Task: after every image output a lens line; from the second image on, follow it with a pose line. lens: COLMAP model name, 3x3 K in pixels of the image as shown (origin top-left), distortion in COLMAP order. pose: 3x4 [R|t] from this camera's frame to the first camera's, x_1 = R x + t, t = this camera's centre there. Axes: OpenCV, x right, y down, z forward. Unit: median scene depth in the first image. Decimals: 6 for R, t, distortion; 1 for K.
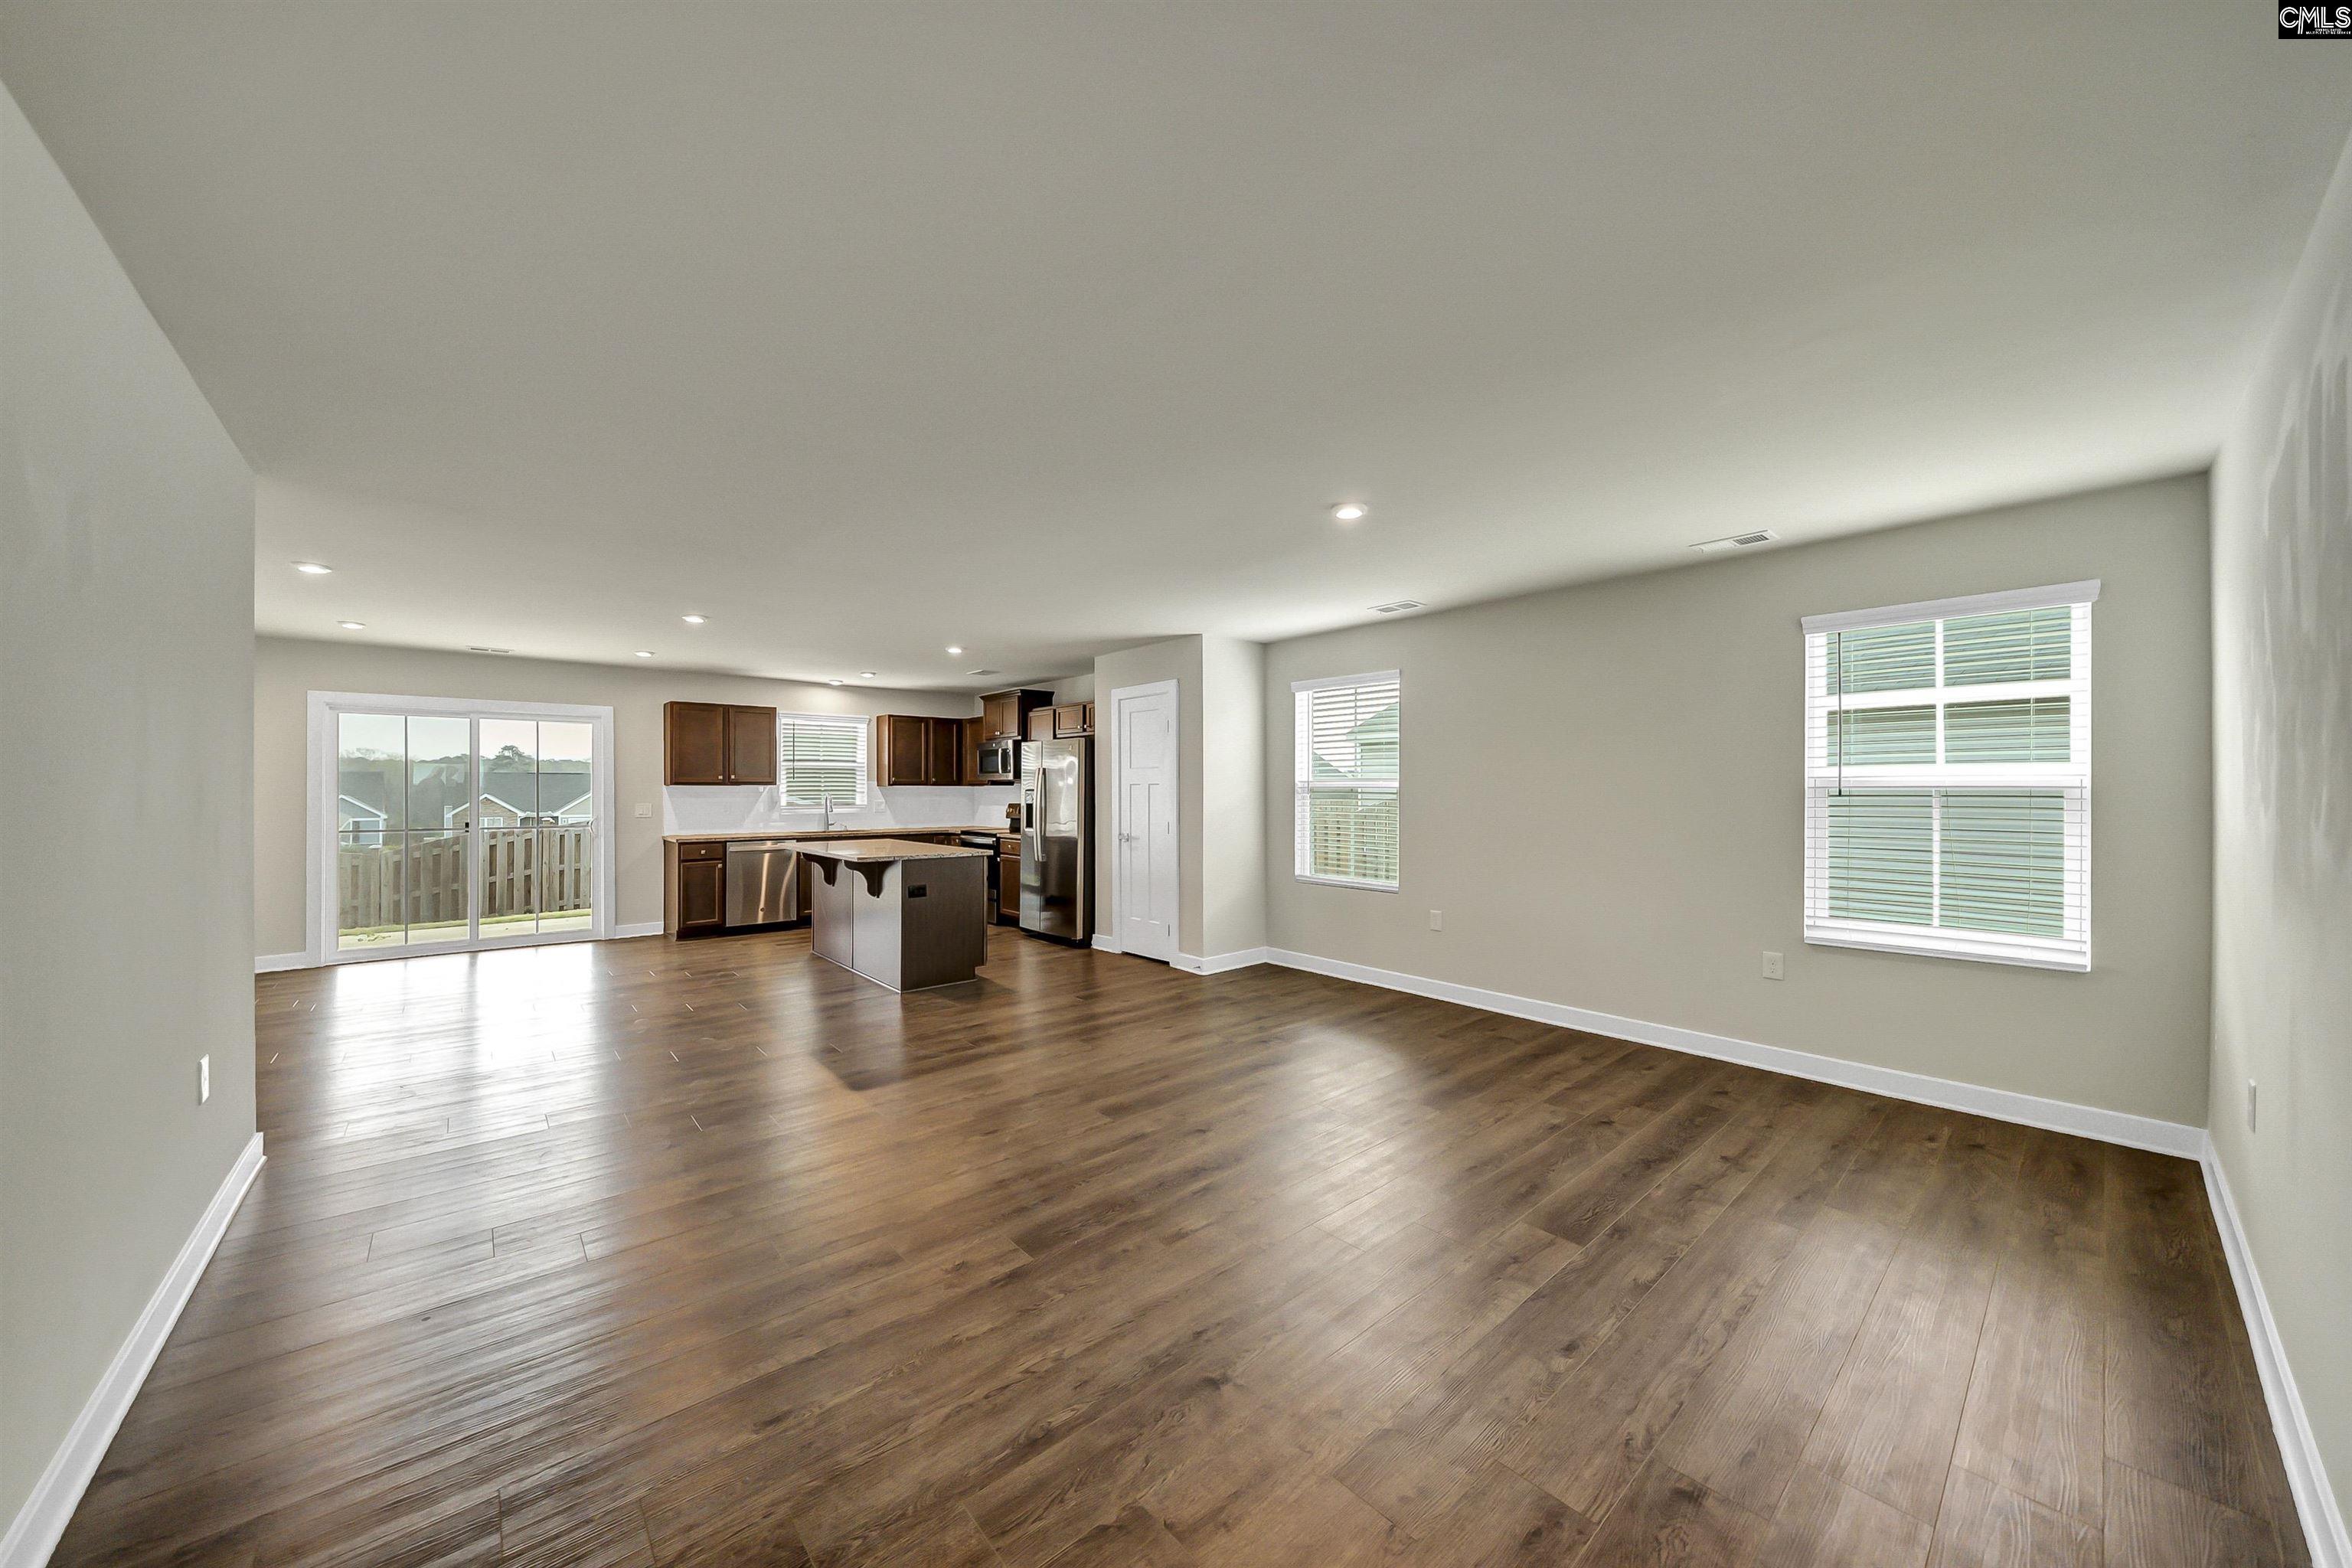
lens RADIAL K [[823.9, 0, 1040.2], [0, 823.9, 783.8], [0, 0, 1]] dist [-0.001507, -0.000710]
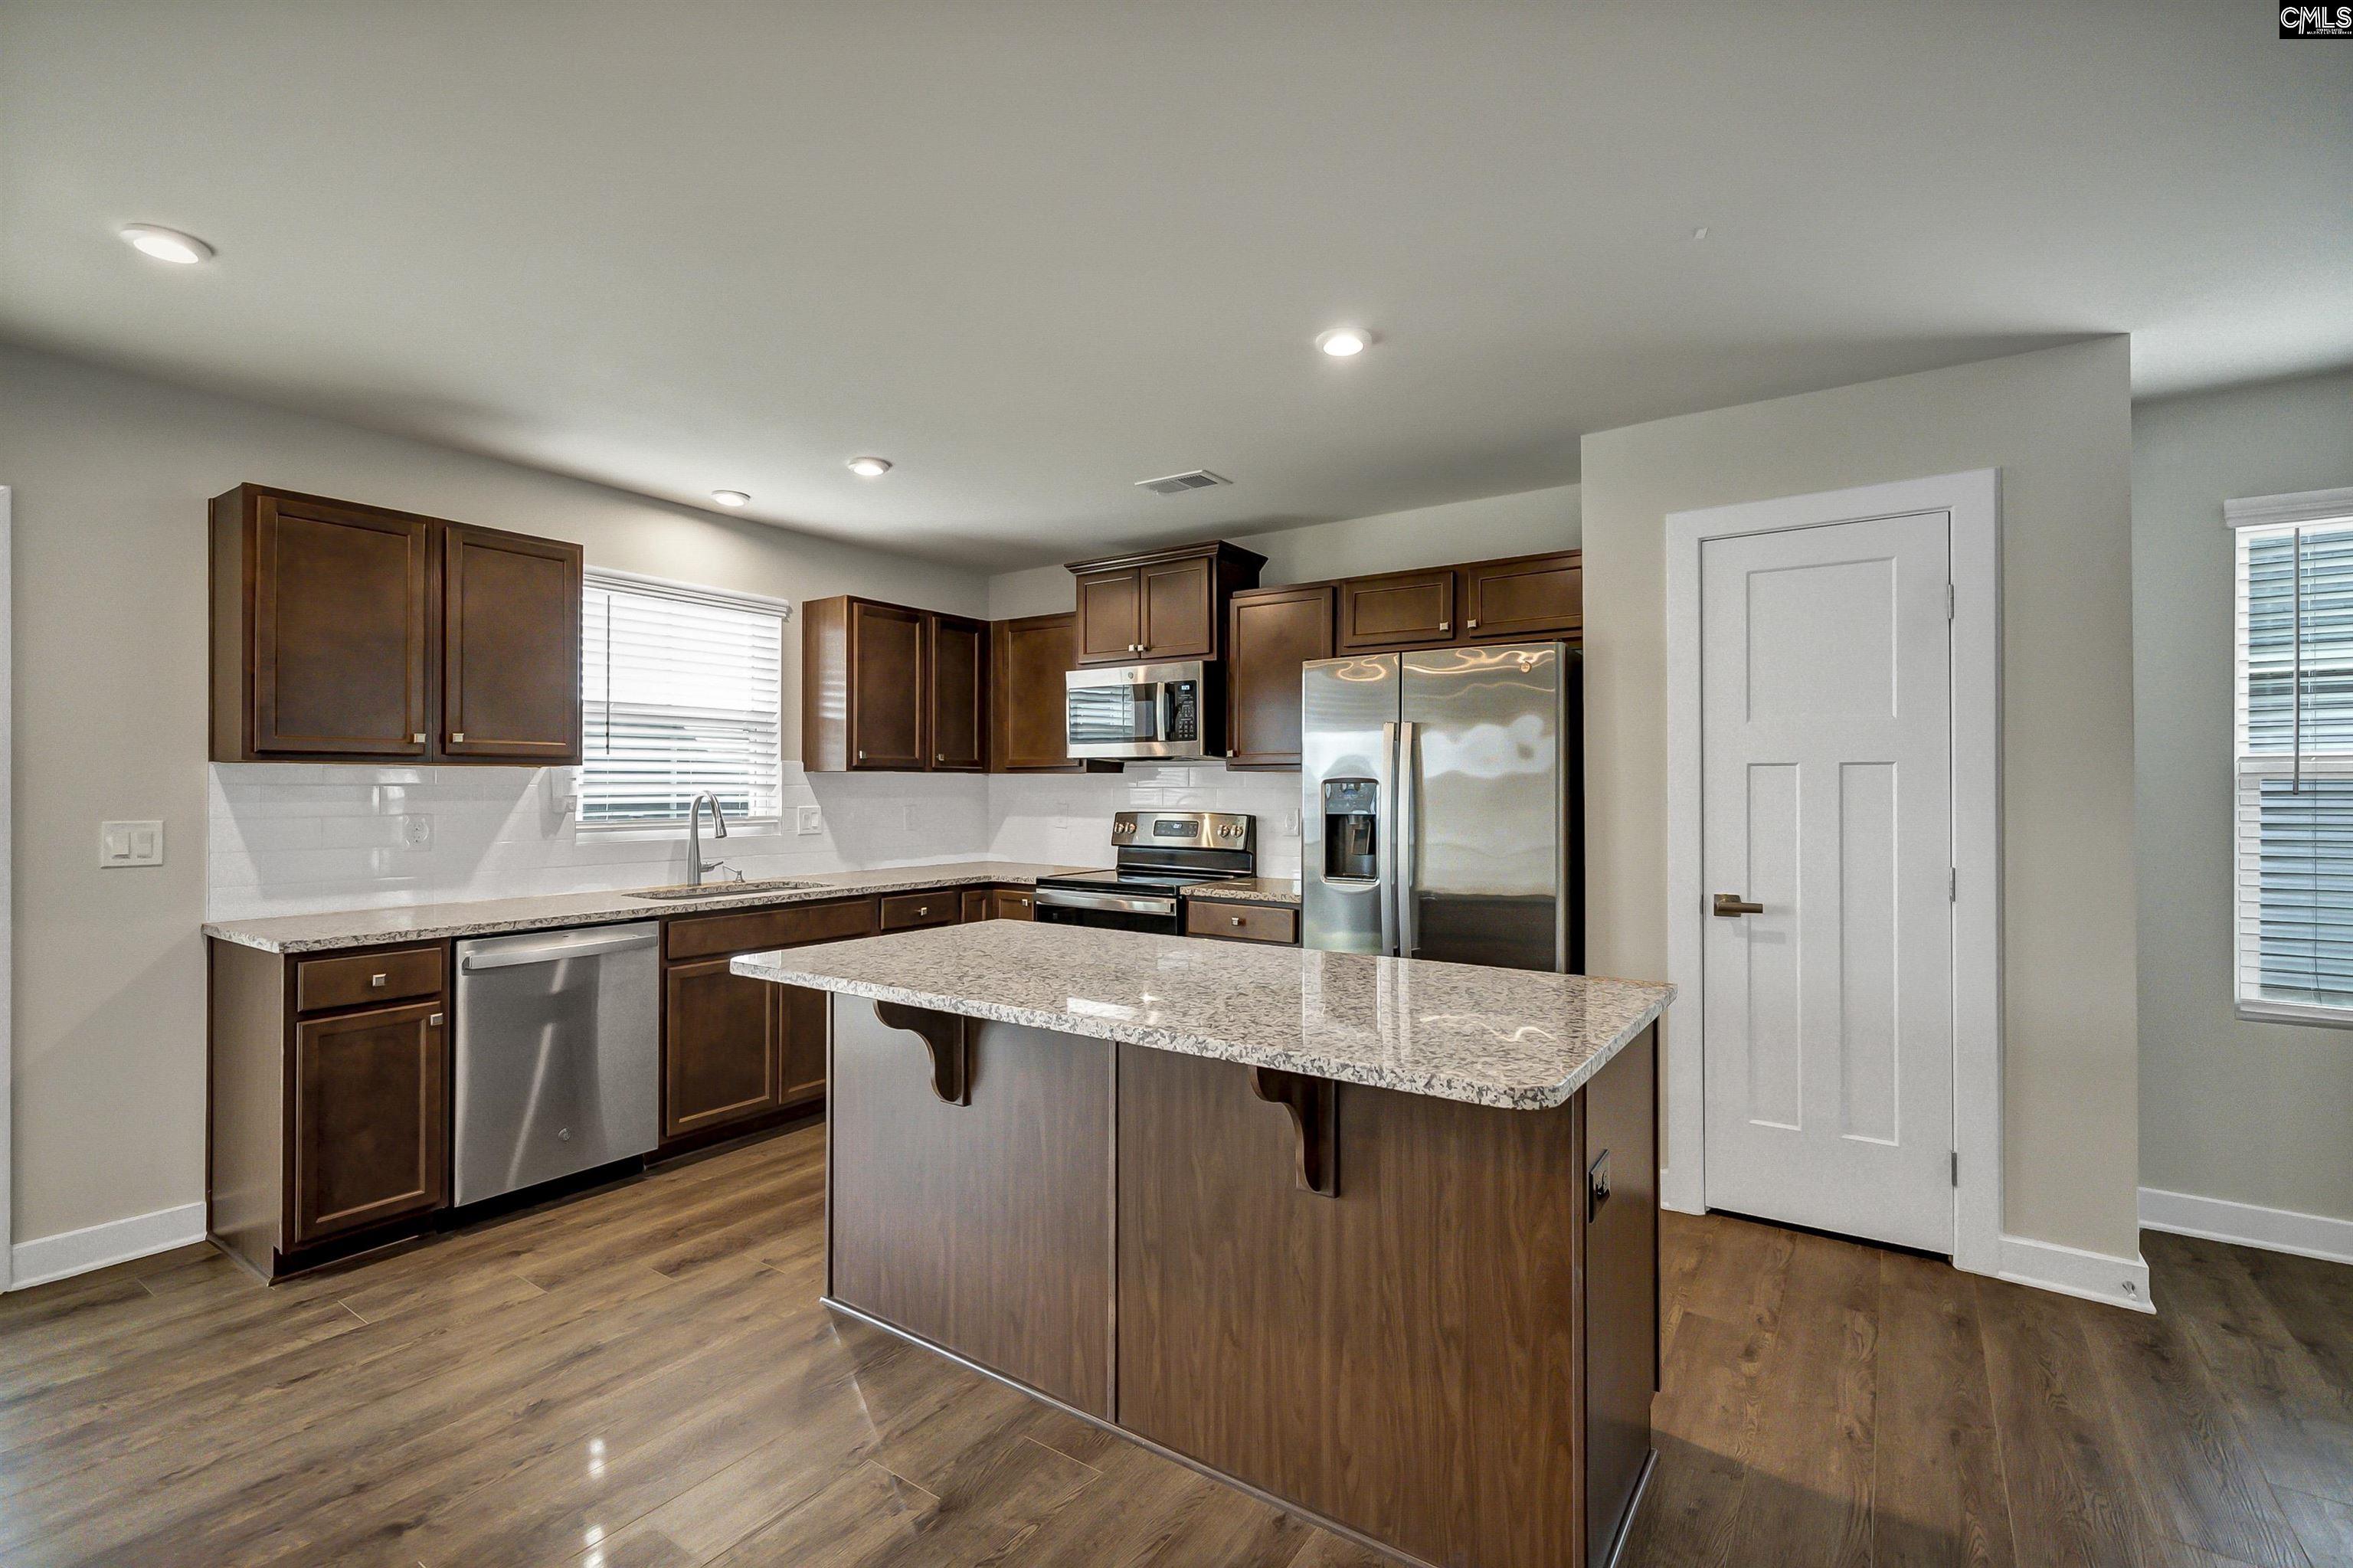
lens RADIAL K [[1048.4, 0, 1042.0], [0, 1048.4, 783.3], [0, 0, 1]] dist [0.000247, 0.000465]
pose [[0.950289, 0.003891, 0.311346, -0.304596], [-0.005832, 0.999969, 0.005304, 0.006687], [-0.311316, -0.006857, 0.950282, 0.568487]]
